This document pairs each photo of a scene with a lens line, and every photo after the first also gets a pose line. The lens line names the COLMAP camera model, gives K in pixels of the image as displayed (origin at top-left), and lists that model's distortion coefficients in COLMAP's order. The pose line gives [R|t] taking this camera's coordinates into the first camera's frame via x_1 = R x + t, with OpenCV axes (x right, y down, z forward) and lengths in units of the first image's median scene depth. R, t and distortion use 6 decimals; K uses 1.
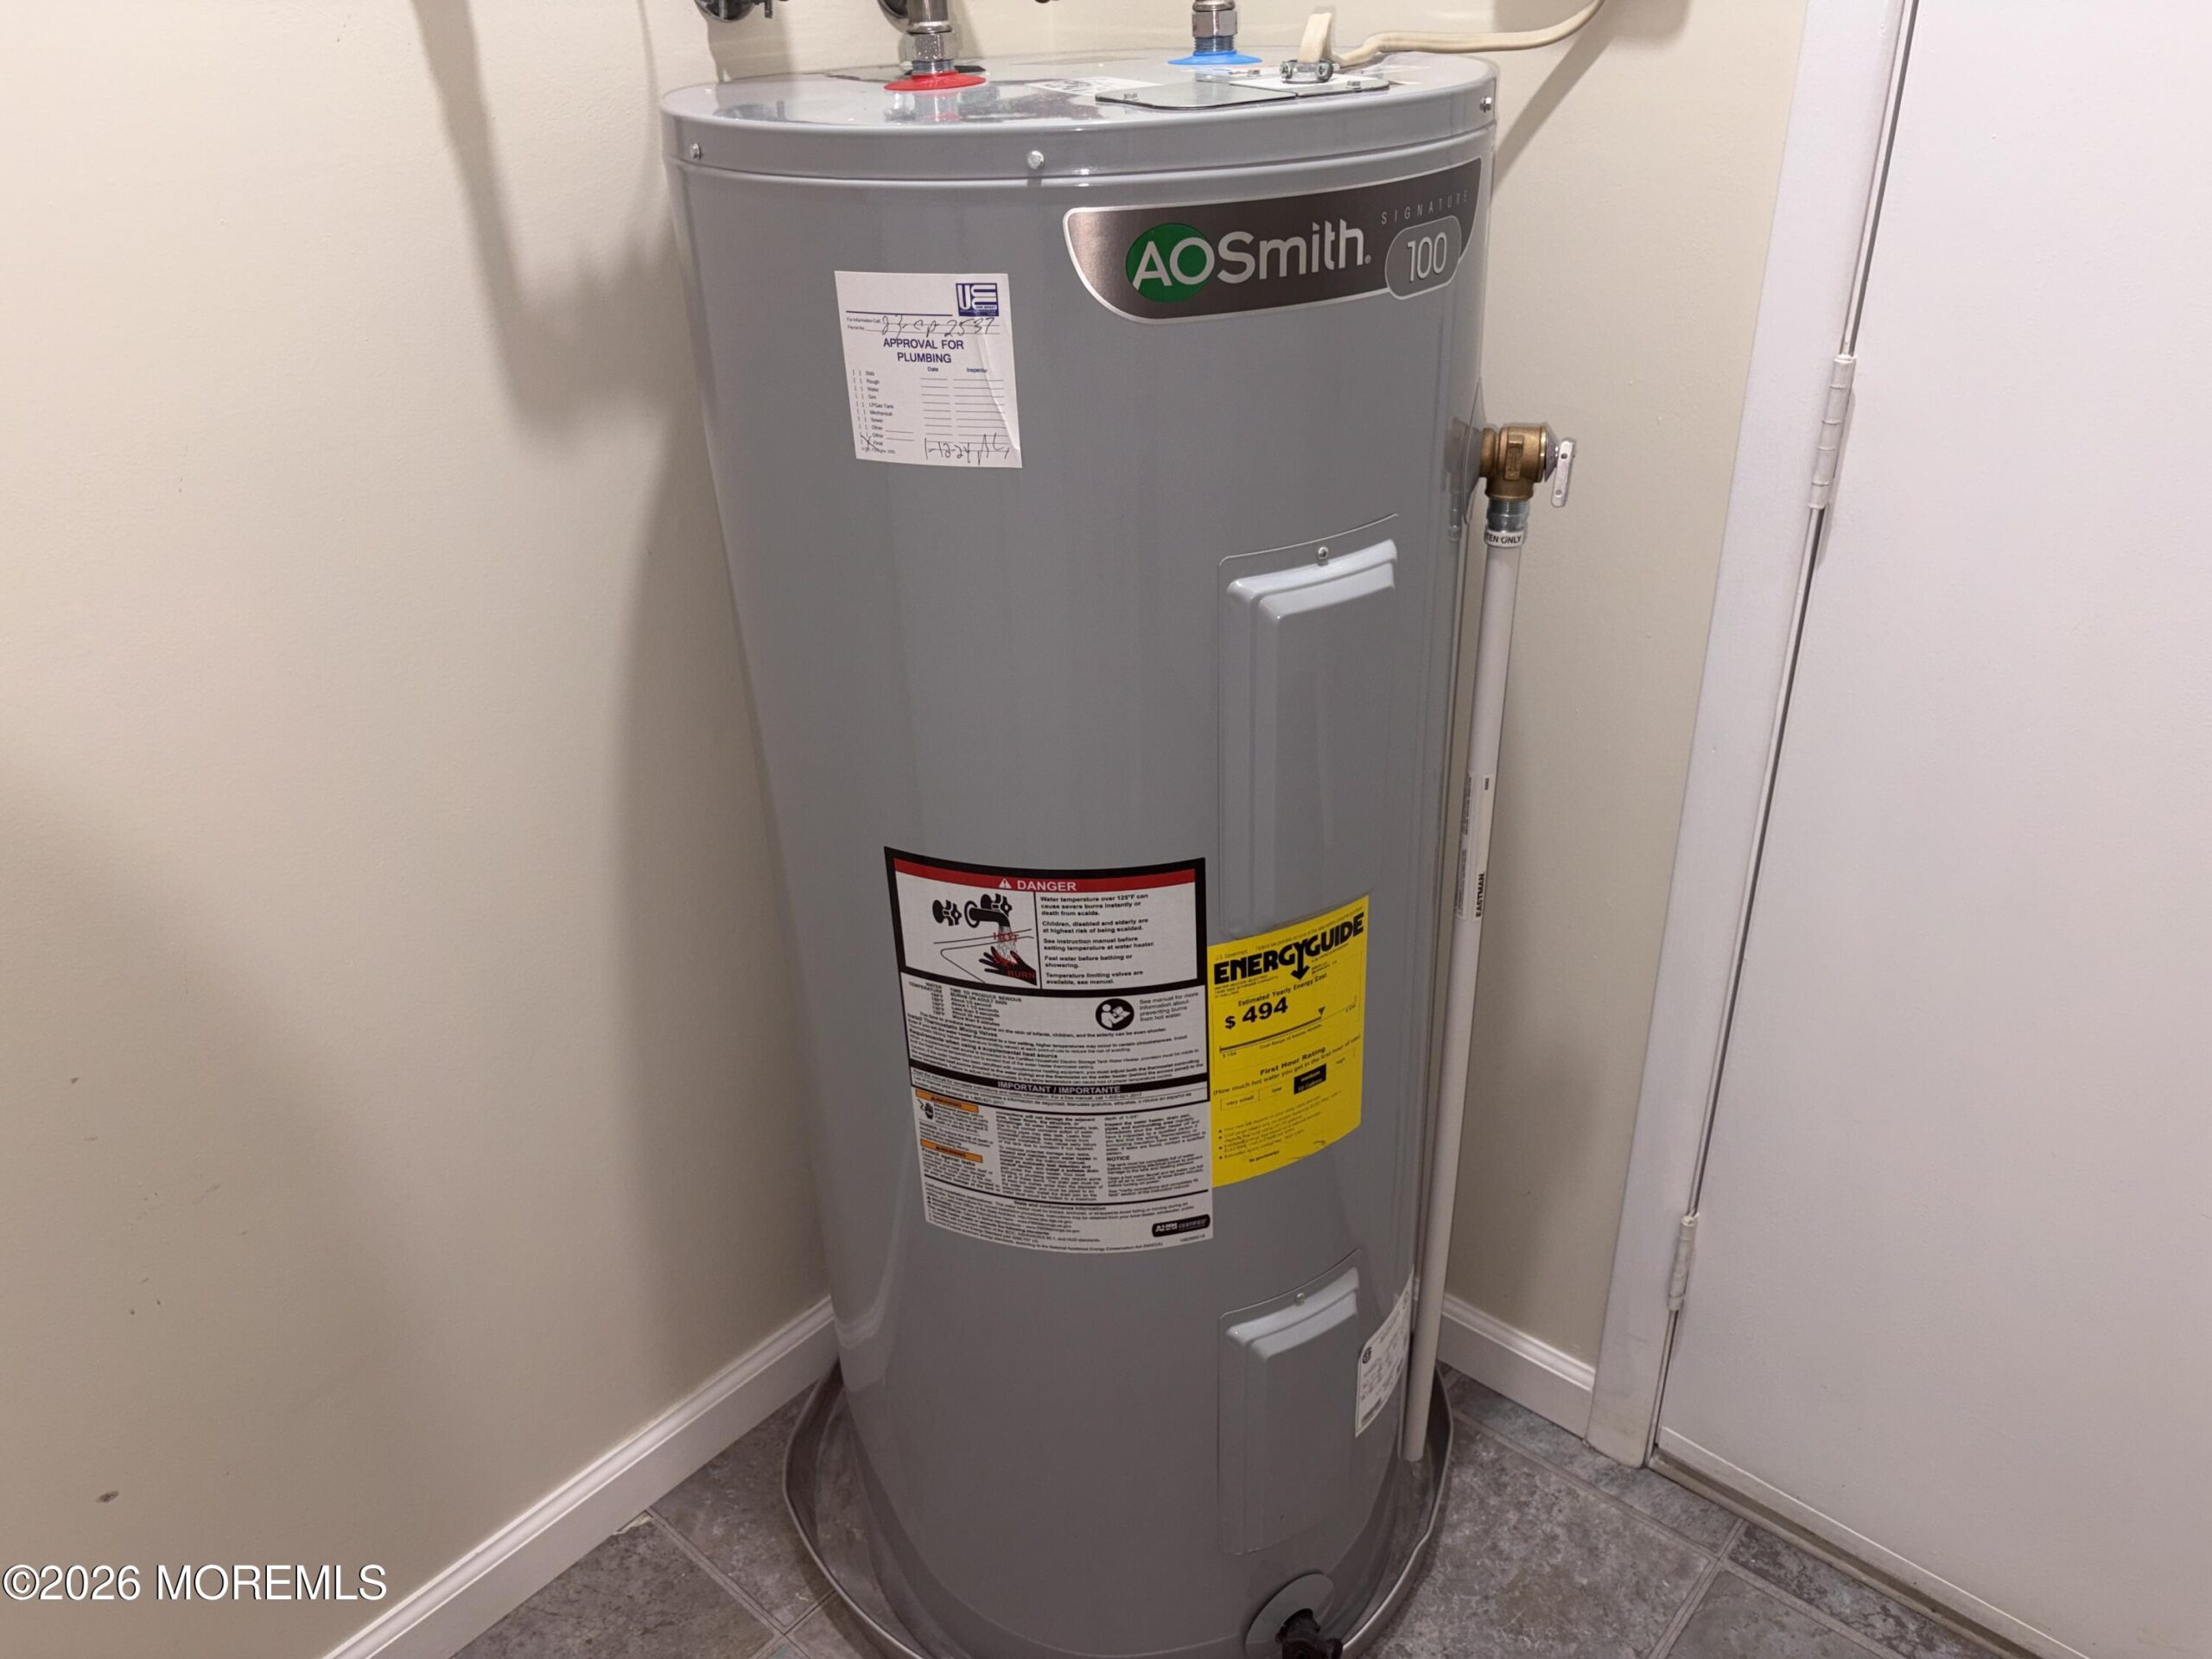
lens RADIAL K [[1638.9, 0, 1112.2], [0, 1638.9, 798.8], [0, 0, 1]] dist [0.095582, -0.112798]
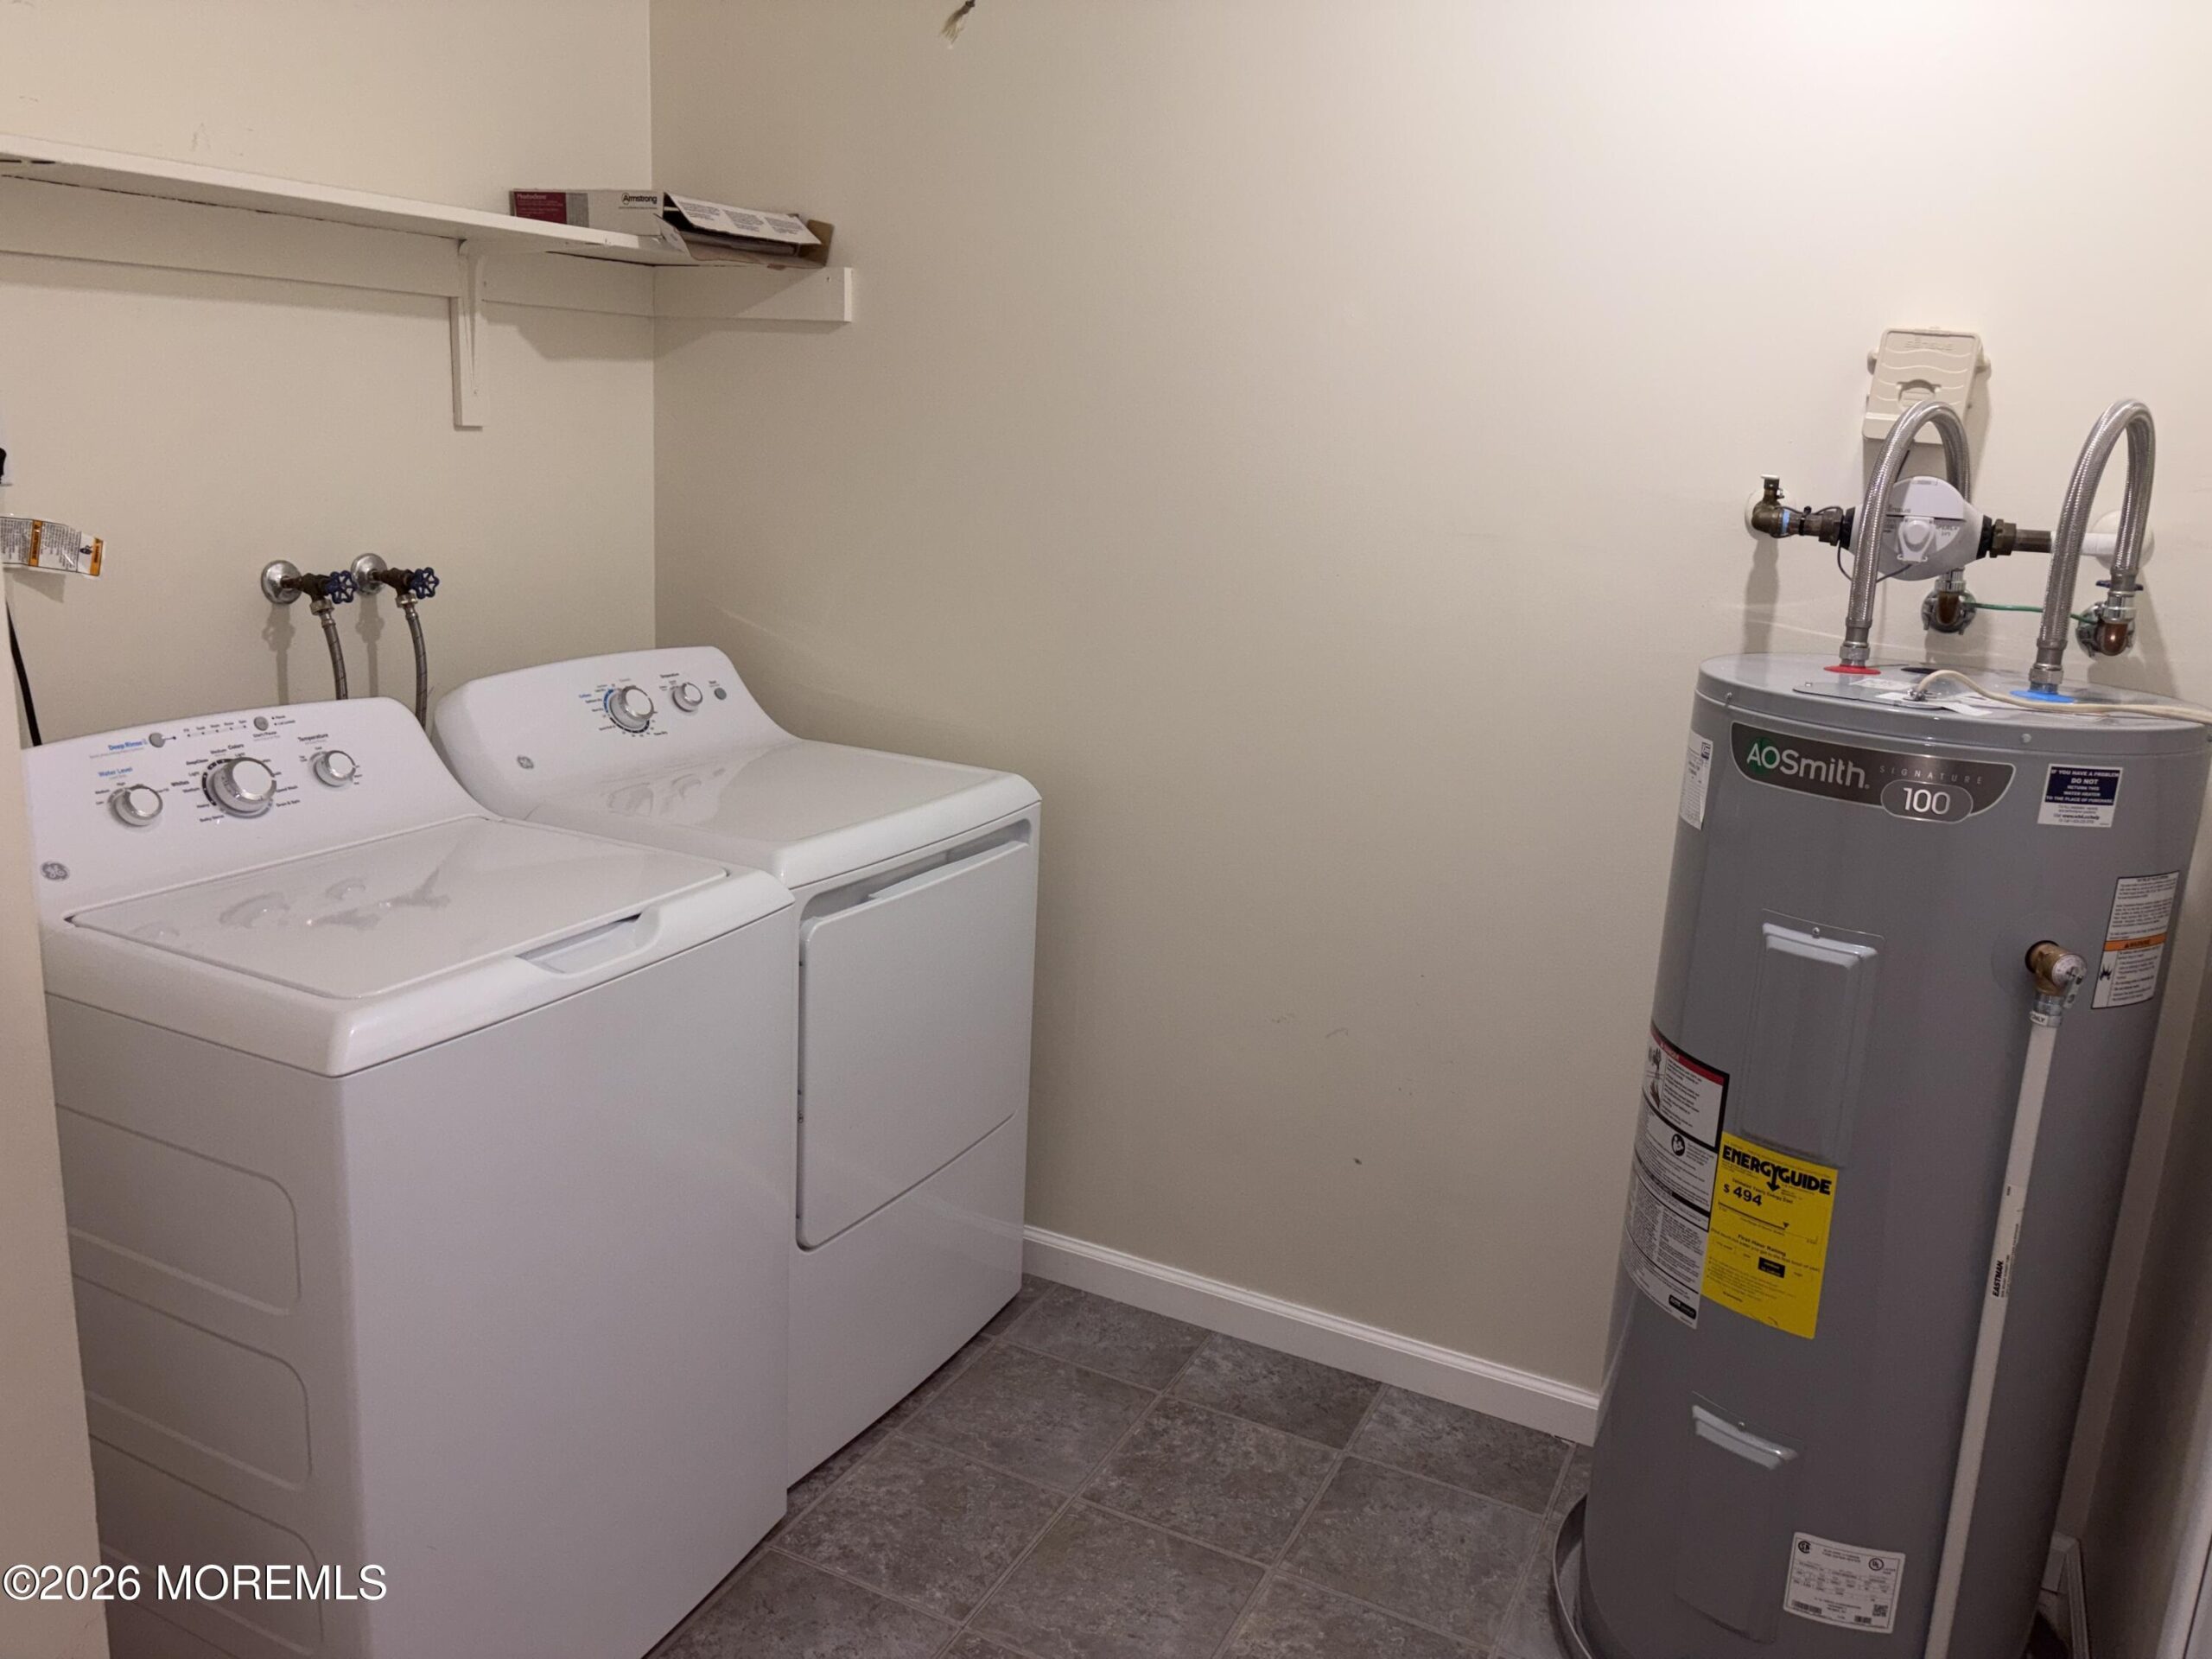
lens RADIAL K [[1638.9, 0, 1112.2], [0, 1638.9, 798.8], [0, 0, 1]] dist [0.095582, -0.112798]
pose [[0.258155, 0.259826, -0.930509, 1.573347], [-0.500031, 0.860047, 0.101425, -0.073500], [0.826635, 0.439100, 0.351947, -0.333149]]
